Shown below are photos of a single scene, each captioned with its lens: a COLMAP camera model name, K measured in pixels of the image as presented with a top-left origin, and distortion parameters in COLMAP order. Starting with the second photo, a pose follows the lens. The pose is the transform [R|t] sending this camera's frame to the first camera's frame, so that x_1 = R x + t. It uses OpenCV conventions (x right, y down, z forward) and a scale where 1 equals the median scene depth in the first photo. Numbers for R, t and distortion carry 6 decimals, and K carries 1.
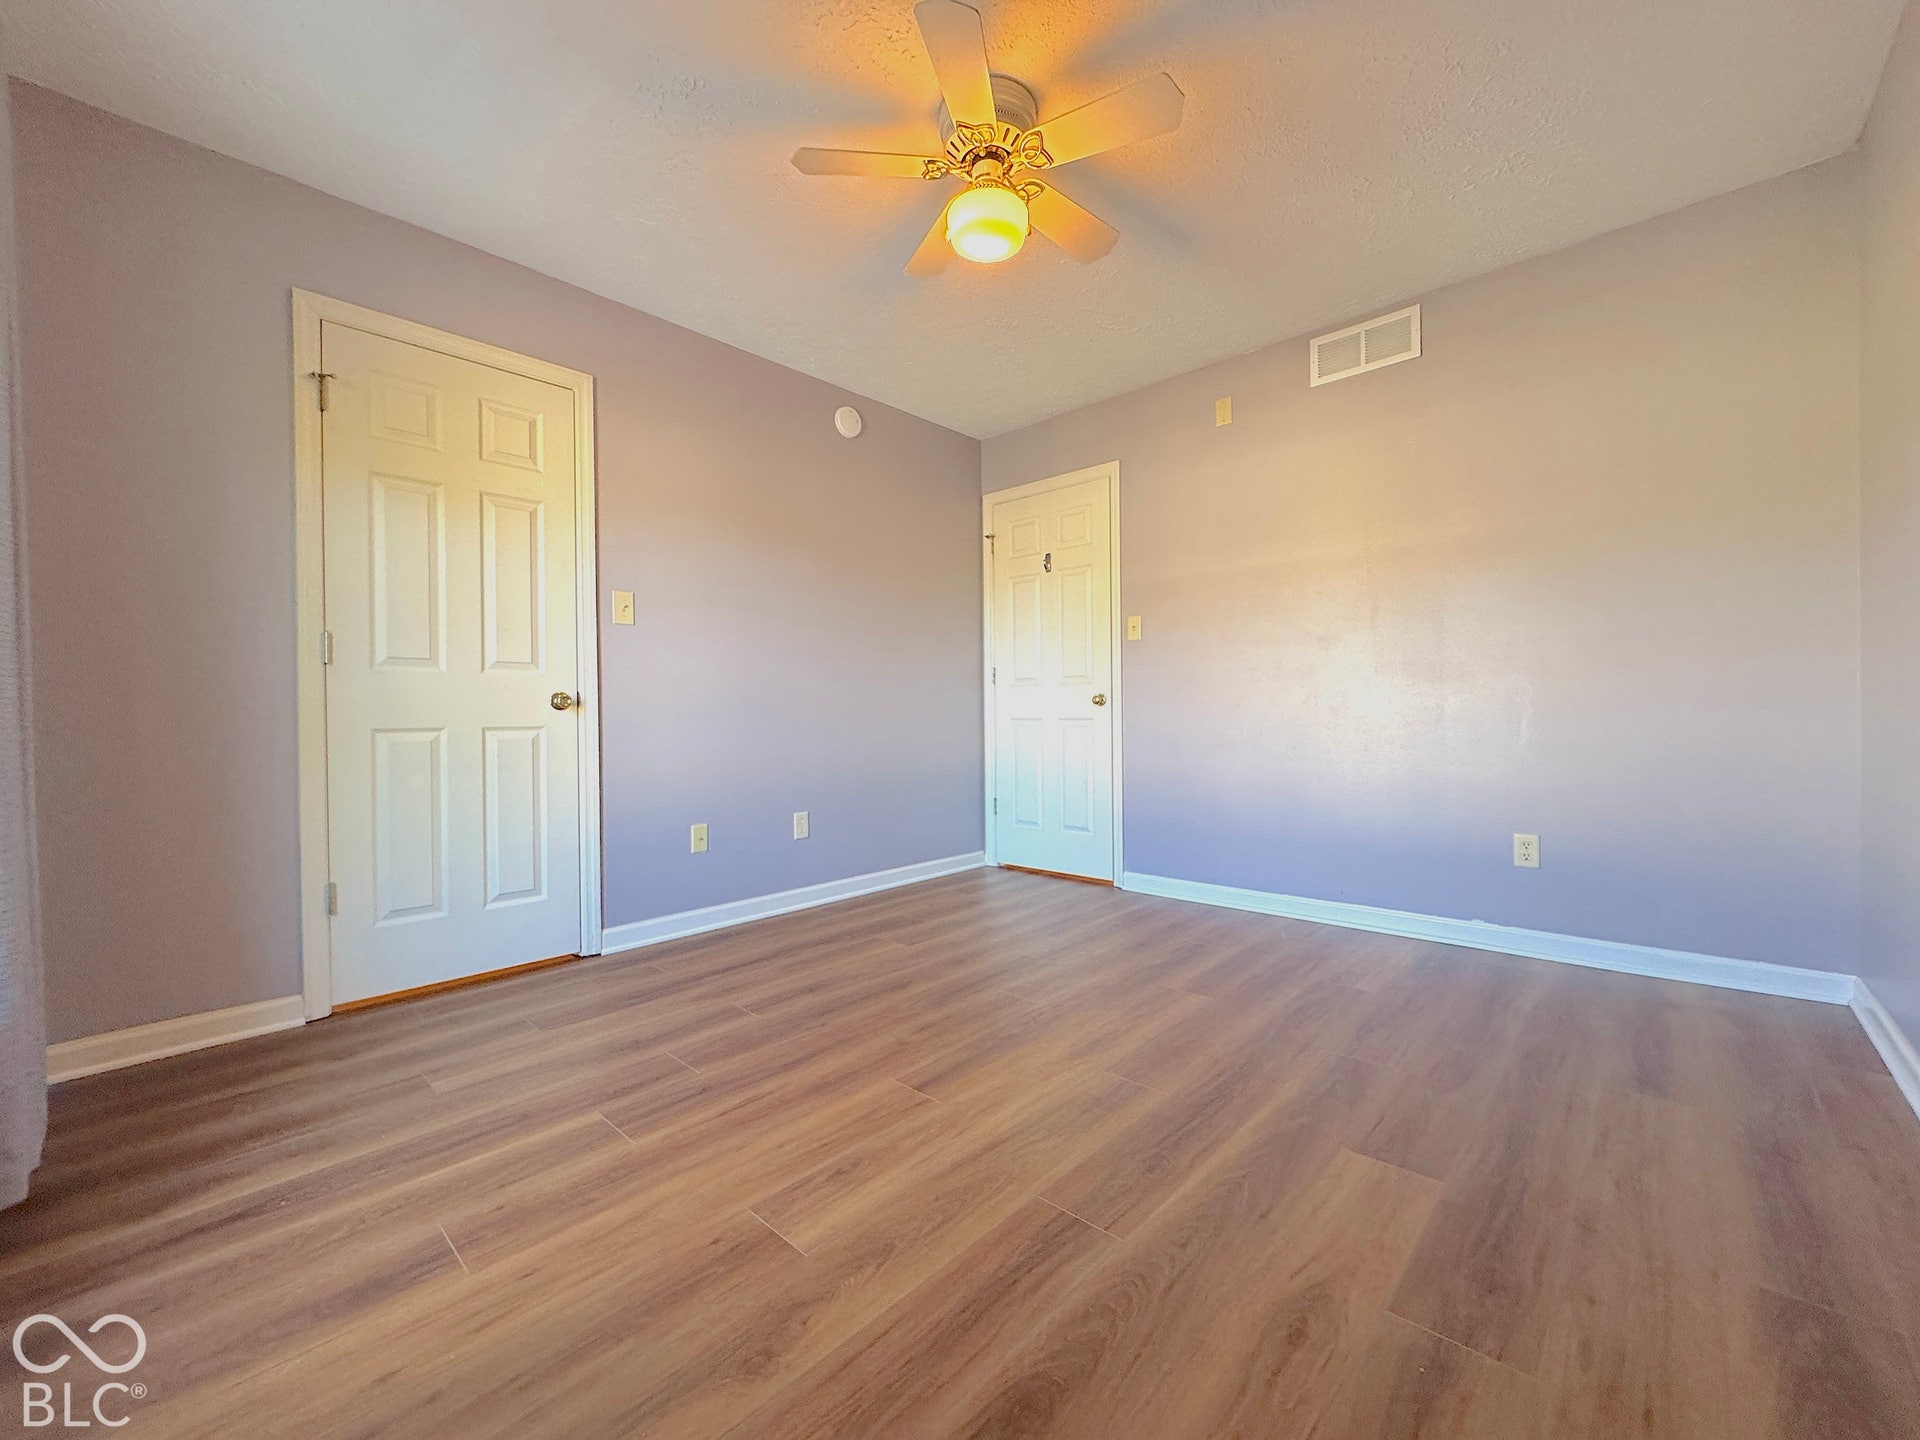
lens RADIAL K [[769.0, 0, 959.4], [0, 769.0, 720.4], [0, 0, 1]] dist [-0.002403, 0.000129]
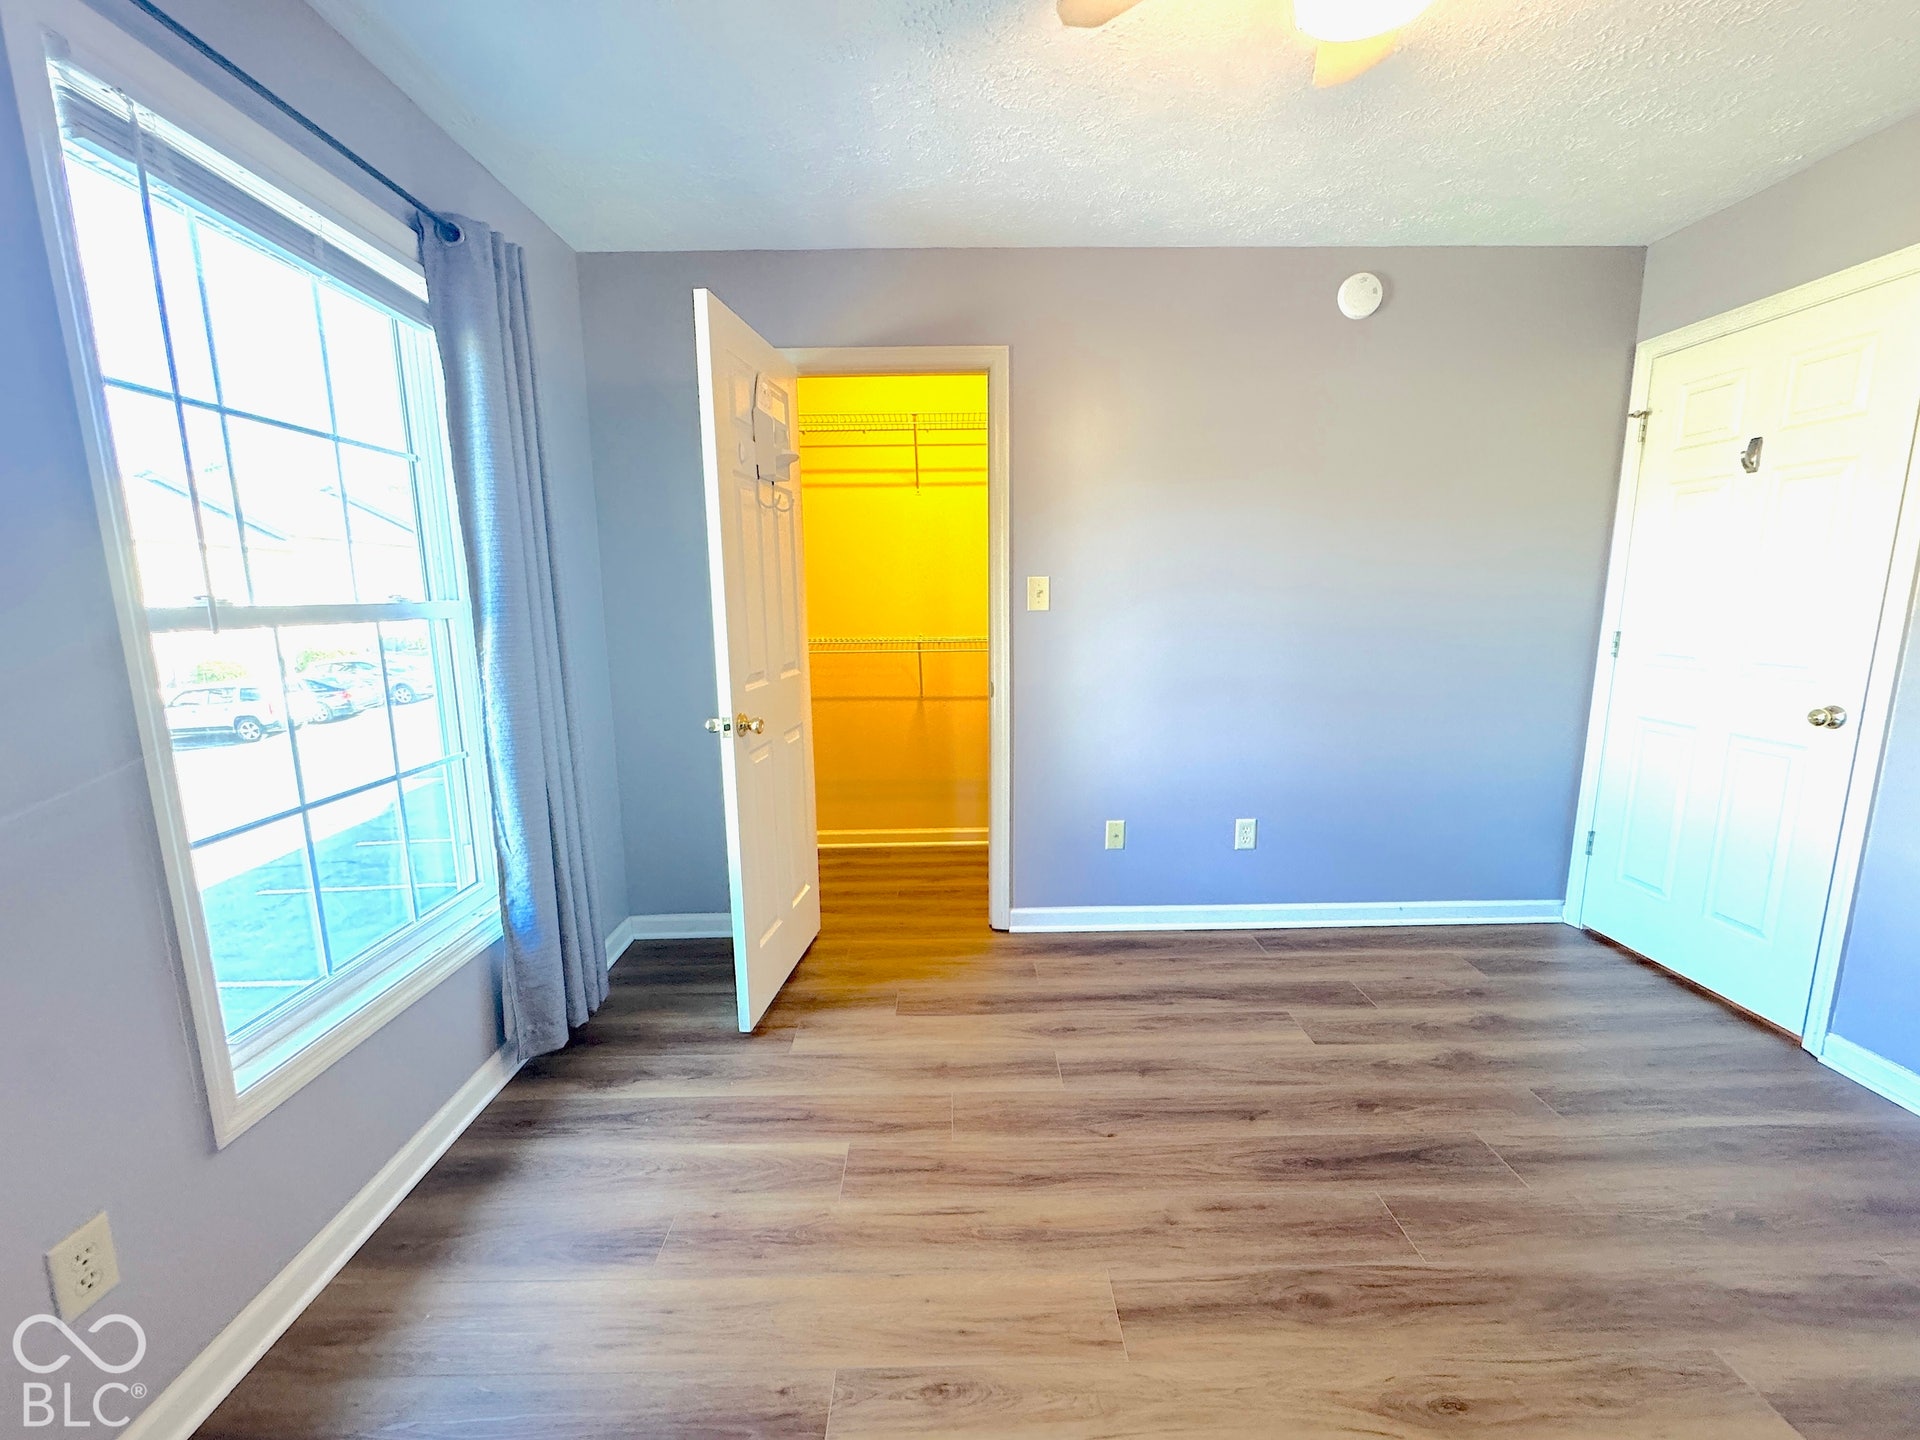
lens RADIAL K [[769.0, 0, 959.4], [0, 769.0, 720.4], [0, 0, 1]] dist [-0.002403, 0.000129]
pose [[0.691841, 0.122422, -0.711596, 0.233924], [-0.004715, 0.986267, 0.165091, -0.179851], [0.722034, -0.110861, 0.682917, 0.317441]]
